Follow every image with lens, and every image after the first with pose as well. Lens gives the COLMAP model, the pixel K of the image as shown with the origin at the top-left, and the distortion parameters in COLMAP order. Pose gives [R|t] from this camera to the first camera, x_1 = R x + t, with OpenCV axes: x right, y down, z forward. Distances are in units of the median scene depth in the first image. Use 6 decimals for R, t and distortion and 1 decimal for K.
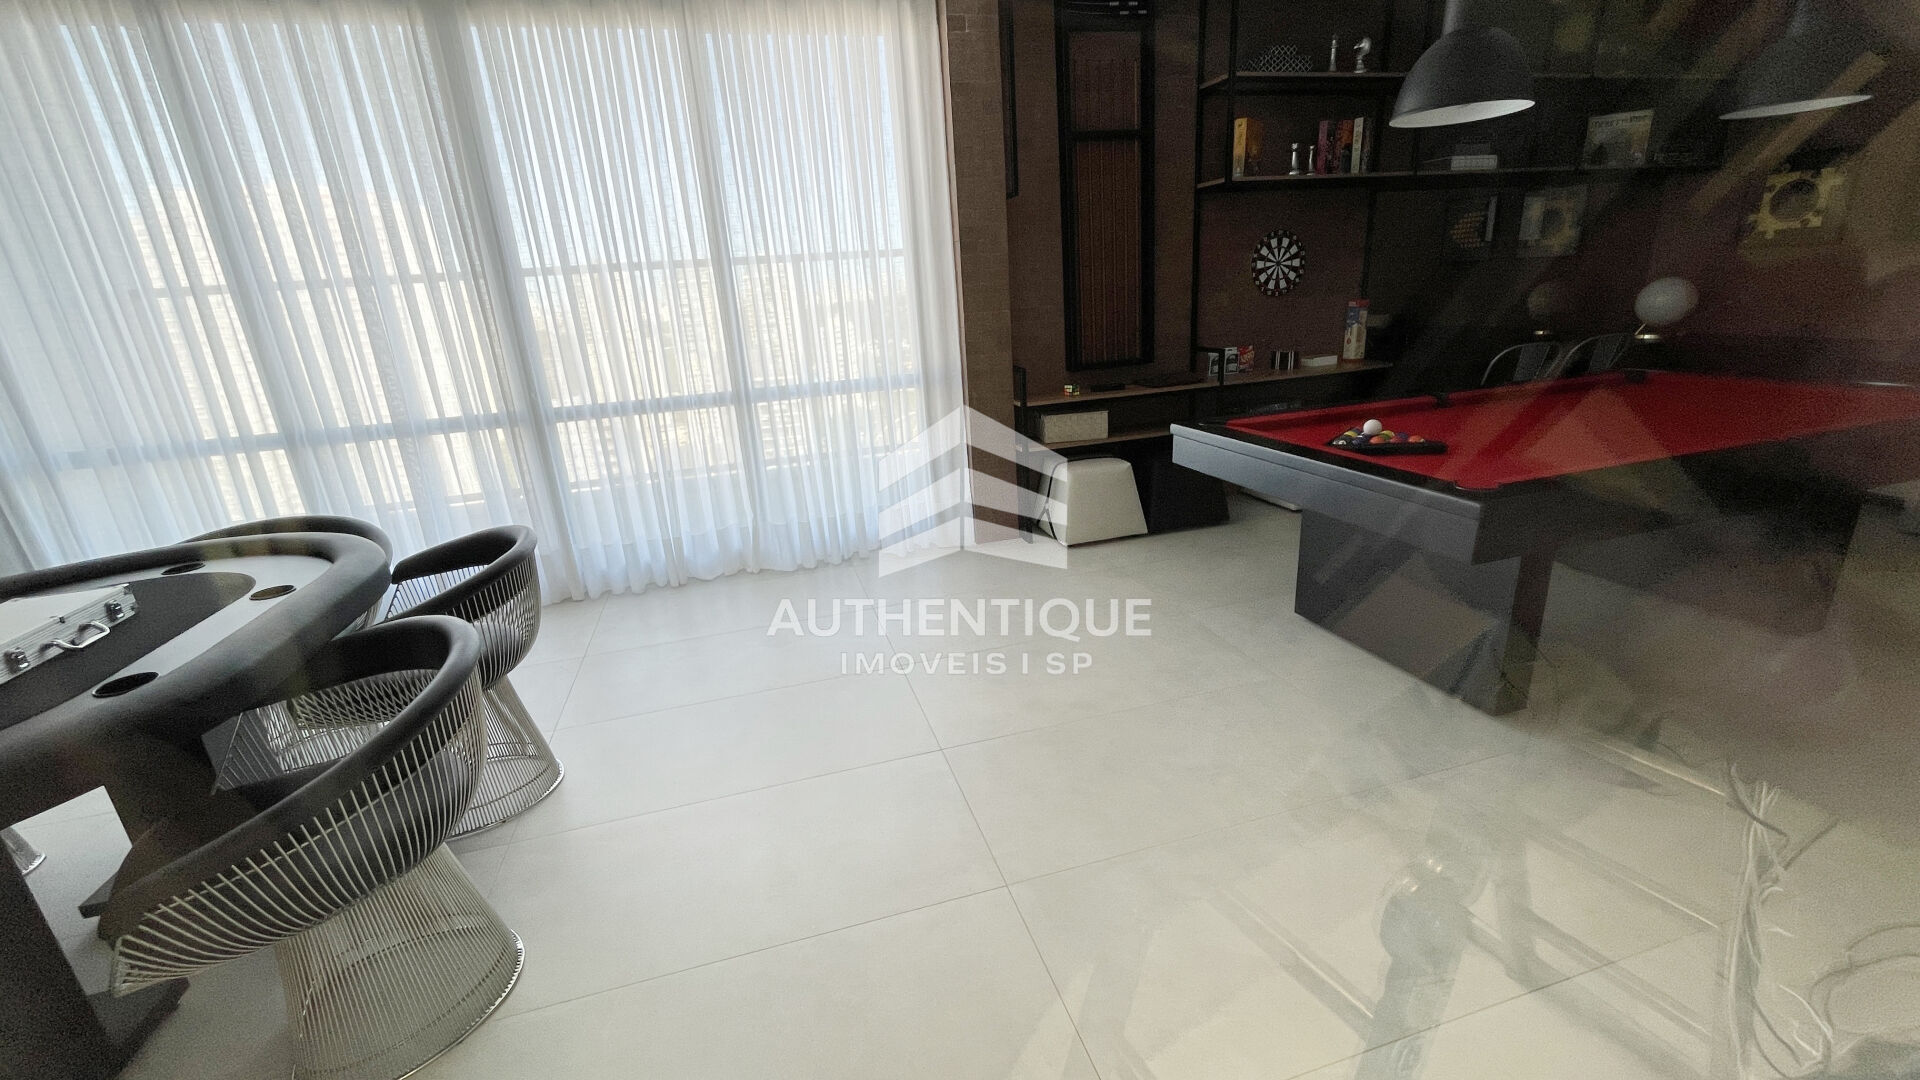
lens RADIAL K [[784.2, 0, 960.3], [0, 784.2, 537.2], [0, 0, 1]] dist [-0.002744, -0.000093]
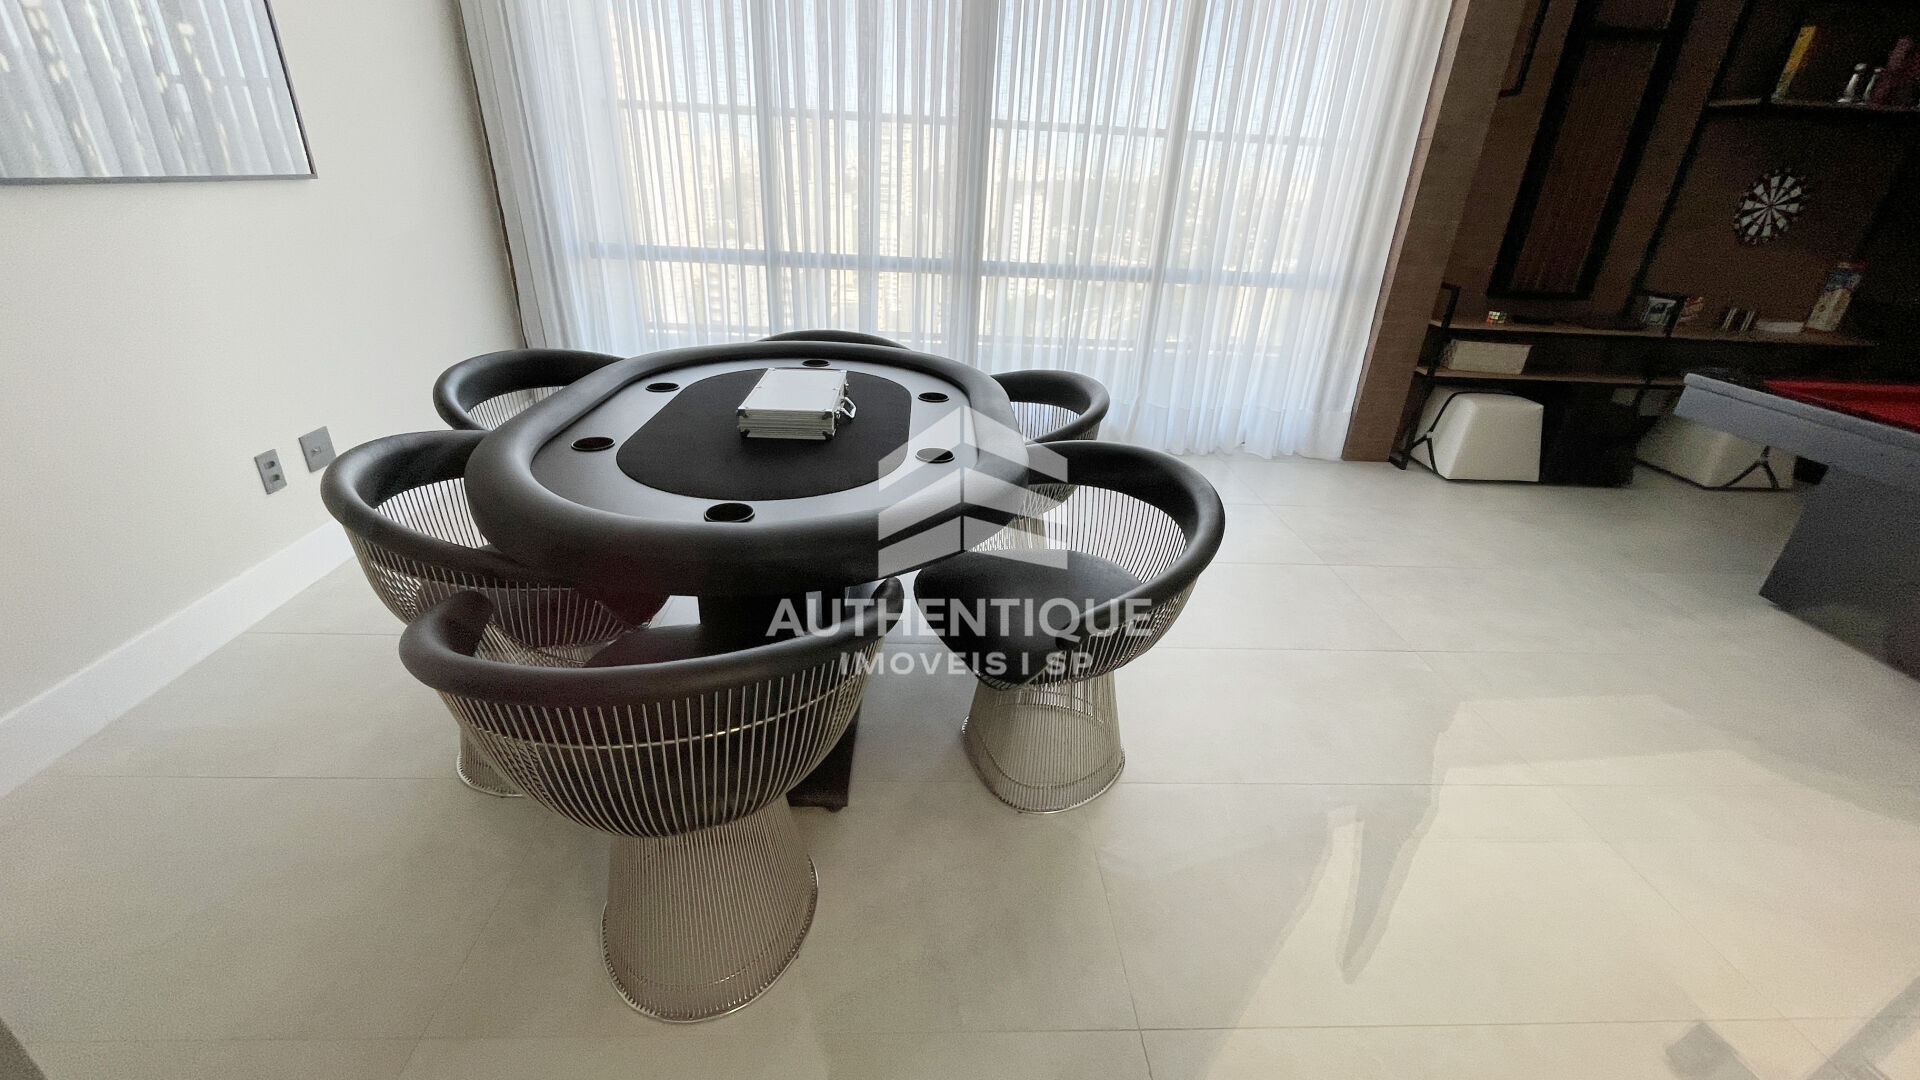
lens RADIAL K [[784.2, 0, 961.0], [0, 784.2, 541.3], [0, 0, 1]] dist [-0.002744, -0.000093]
pose [[0.966914, 0.197510, -0.161451, -0.265016], [-0.173266, 0.972979, 0.152615, 0.040300], [0.187231, -0.119591, 0.975009, -0.069188]]
